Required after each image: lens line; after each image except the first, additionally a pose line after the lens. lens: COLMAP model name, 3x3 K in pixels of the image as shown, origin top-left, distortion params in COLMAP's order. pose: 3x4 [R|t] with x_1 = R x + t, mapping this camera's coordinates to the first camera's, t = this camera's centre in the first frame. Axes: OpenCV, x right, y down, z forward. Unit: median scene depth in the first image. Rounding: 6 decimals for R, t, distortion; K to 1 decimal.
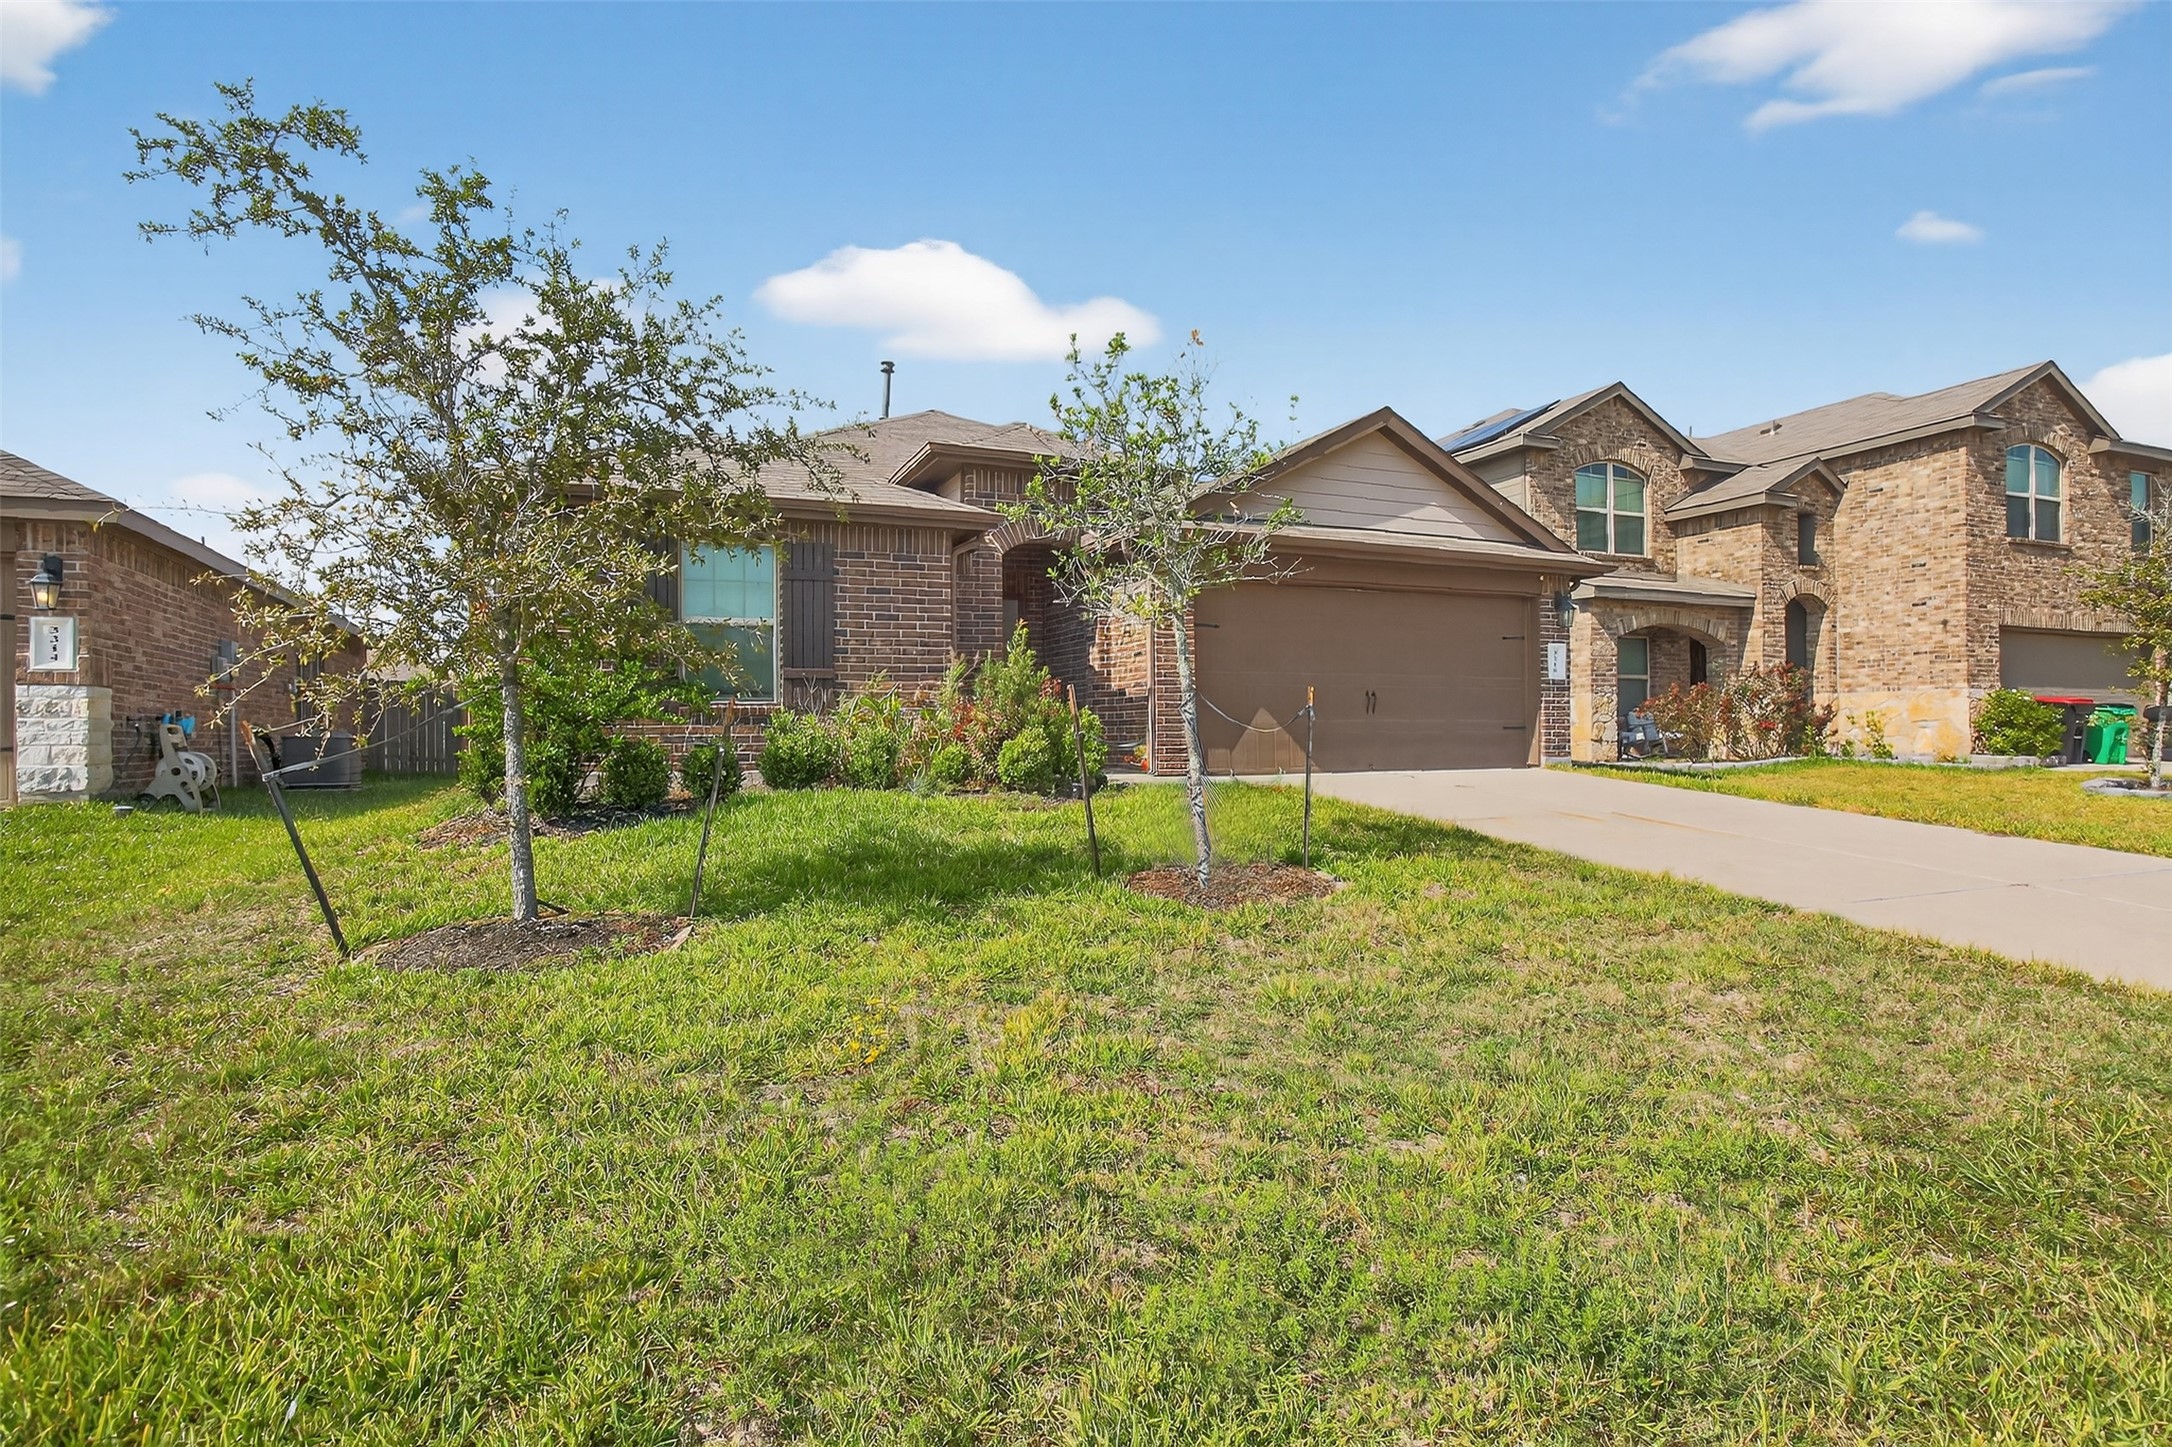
lens RADIAL K [[1112.6, 0, 1086.0], [0, 1112.6, 723.5], [0, 0, 1]] dist [-0.079261, 0.040884]
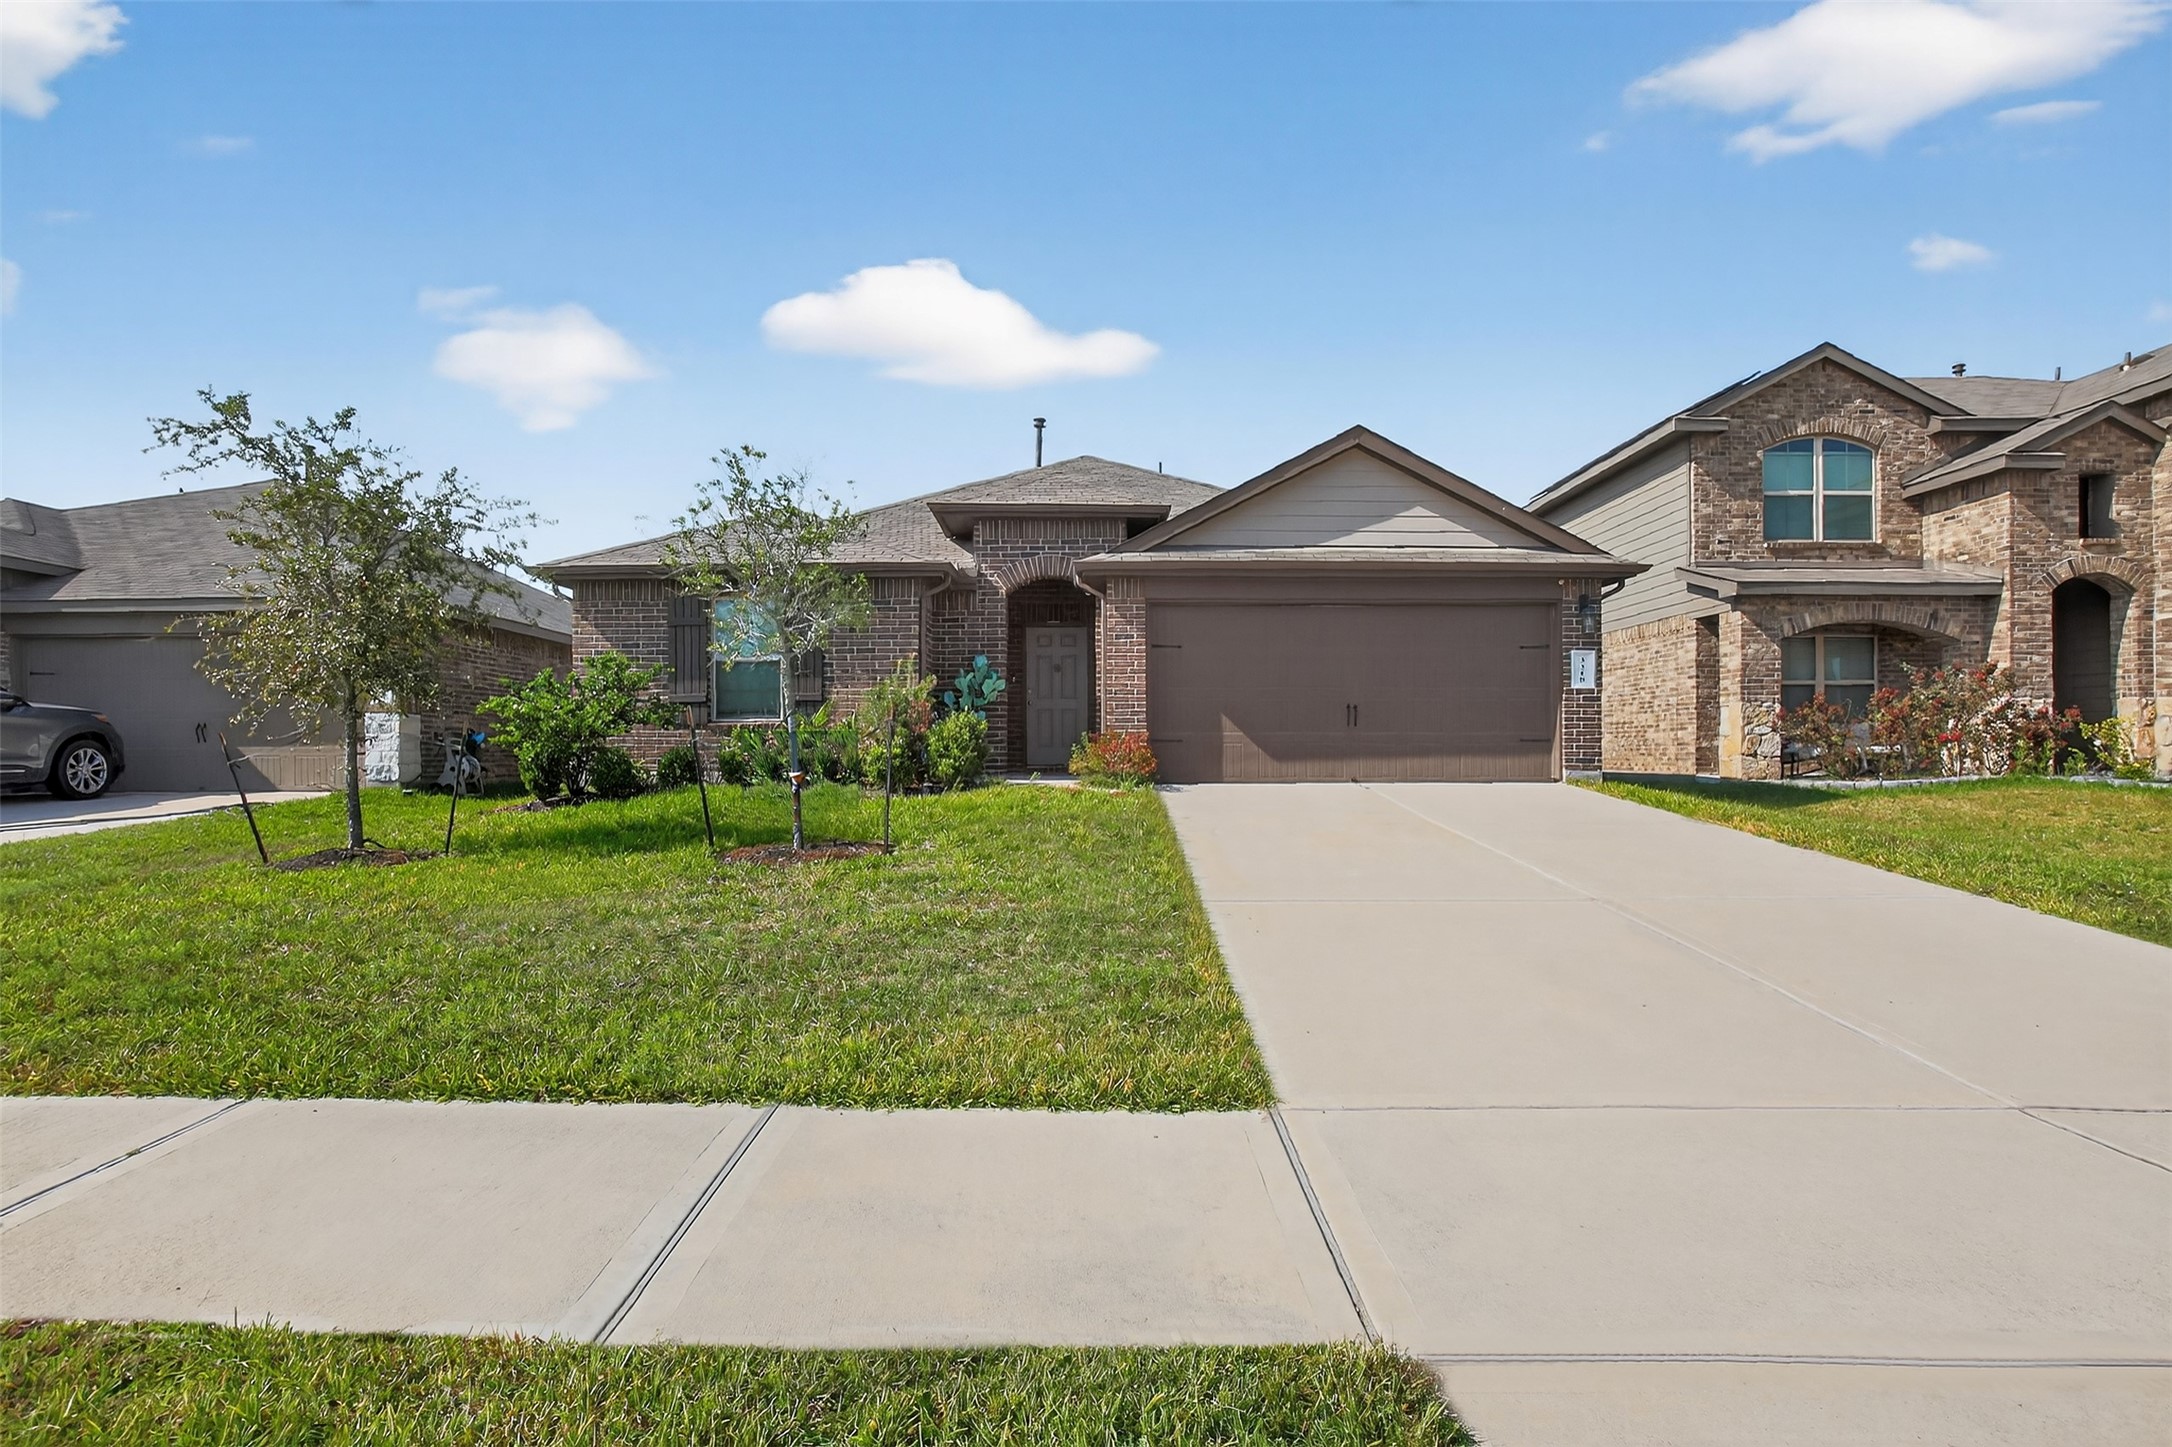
lens RADIAL K [[1113.0, 0, 1098.3], [0, 1113.0, 739.6], [0, 0, 1]] dist [-0.077015, 0.039370]
pose [[0.917819, -0.000440, -0.396998, 0.327478], [0.000822, 0.999999, 0.000792, 0.001827], [0.396997, -0.001053, 0.917819, -0.022563]]
